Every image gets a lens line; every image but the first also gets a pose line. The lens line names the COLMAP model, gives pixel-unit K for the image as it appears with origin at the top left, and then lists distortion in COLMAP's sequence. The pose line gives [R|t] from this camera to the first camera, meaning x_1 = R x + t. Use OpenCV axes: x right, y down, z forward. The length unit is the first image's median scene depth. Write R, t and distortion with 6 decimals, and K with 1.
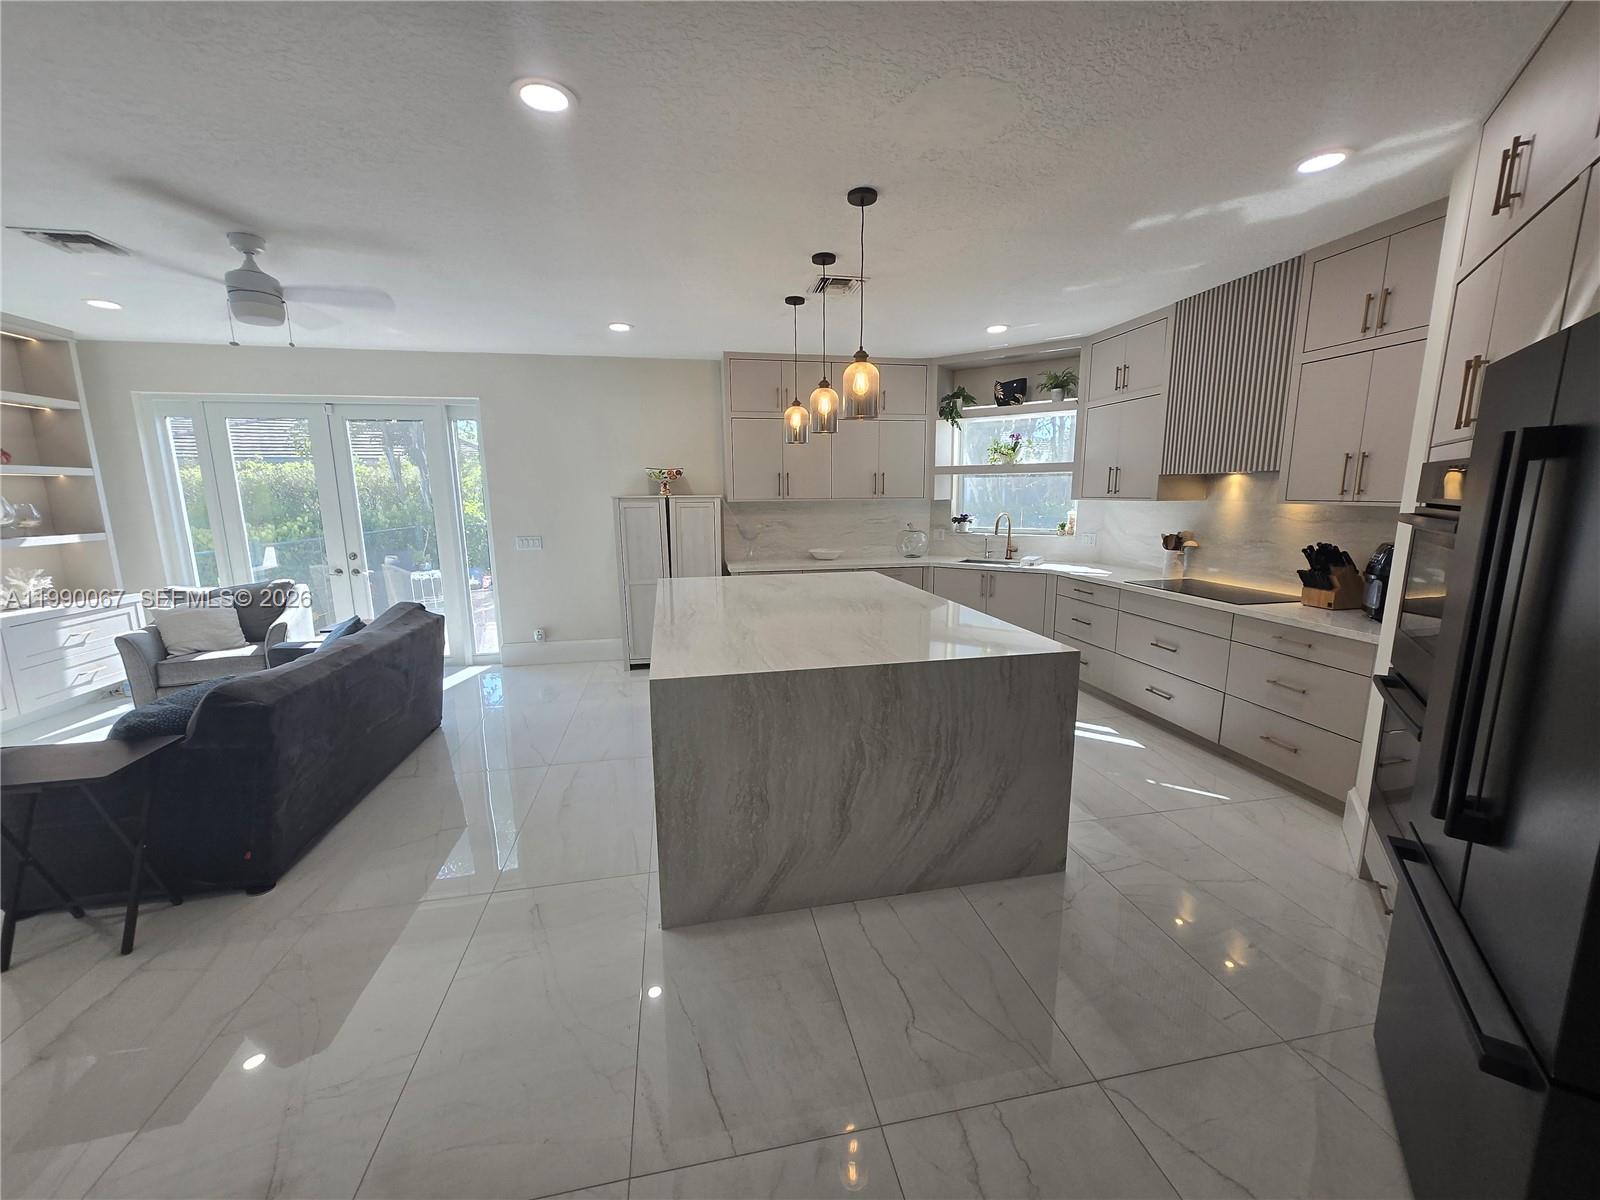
lens RADIAL K [[631.2, 0, 804.7], [0, 631.2, 602.8], [0, 0, 1]] dist [0.009878, -0.005535]
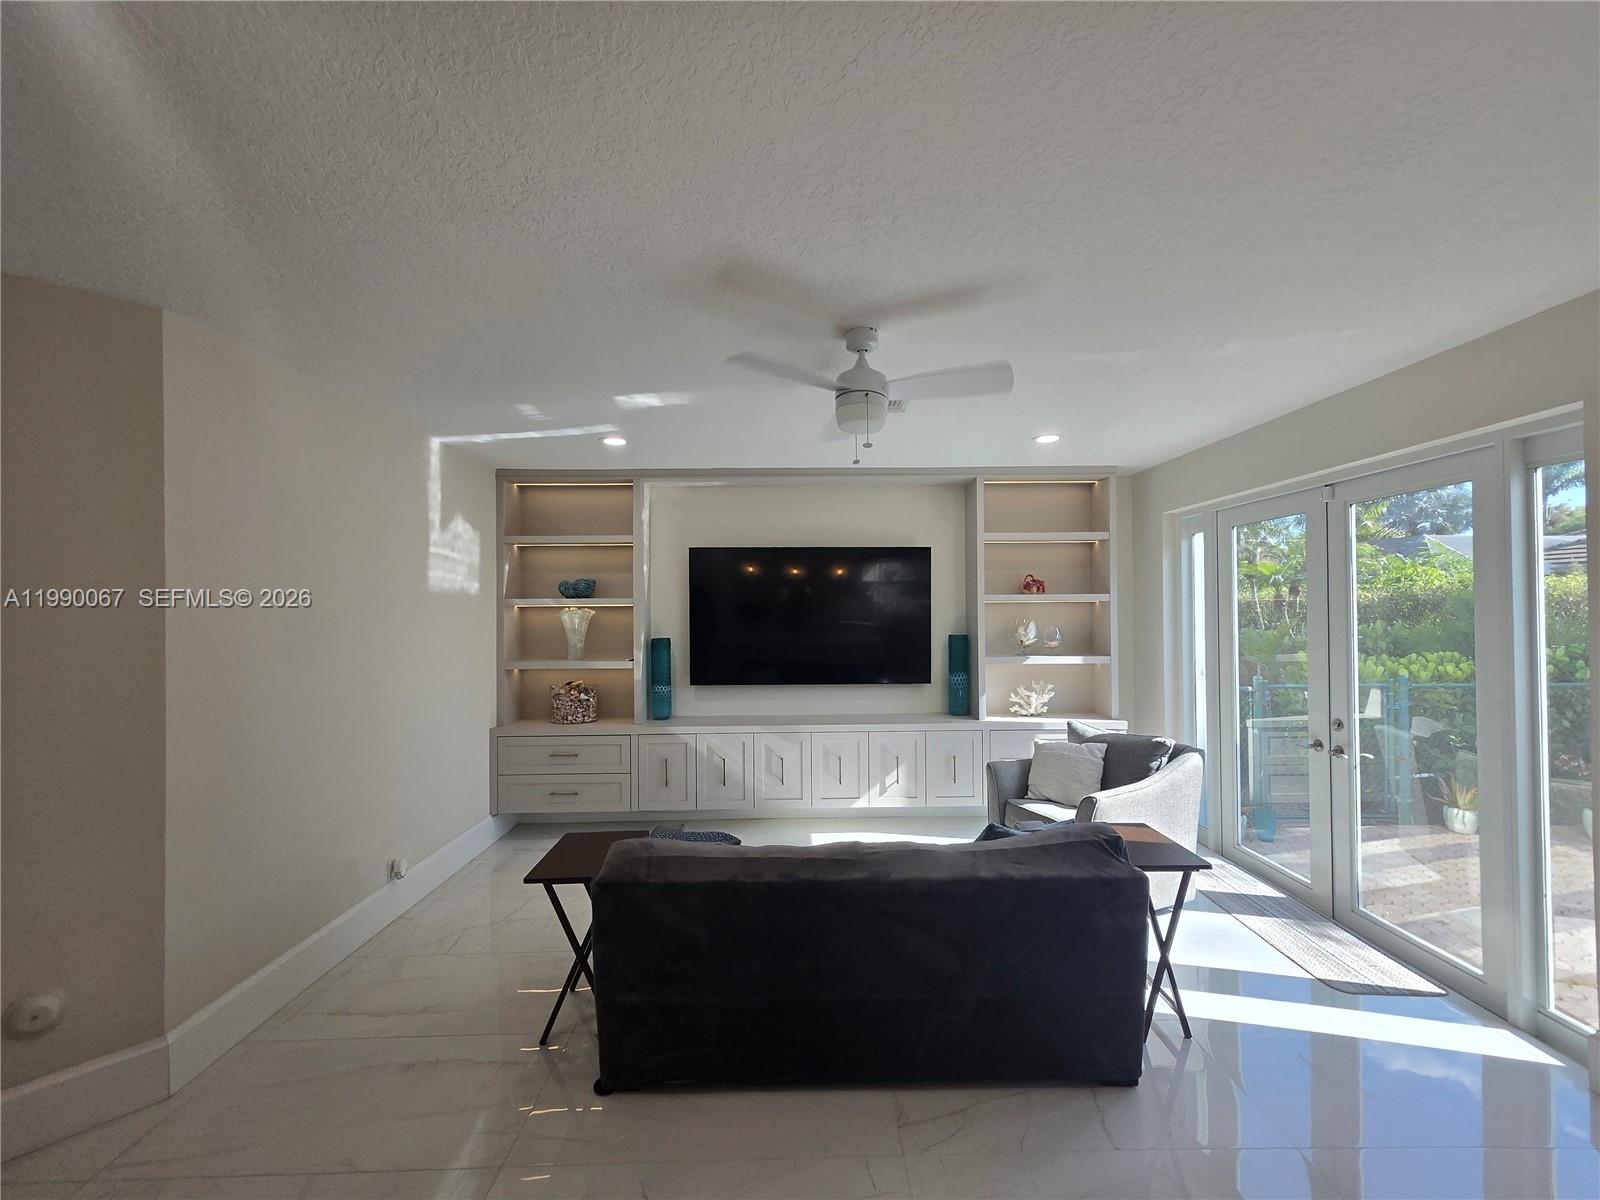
lens RADIAL K [[631.2, 0, 804.7], [0, 631.2, 602.8], [0, 0, 1]] dist [0.009878, -0.005535]
pose [[-0.176104, -0.002453, -0.984369, -0.027278], [-0.162431, 0.986361, 0.026601, -0.148084], [0.970878, 0.164577, -0.174100, 0.714916]]
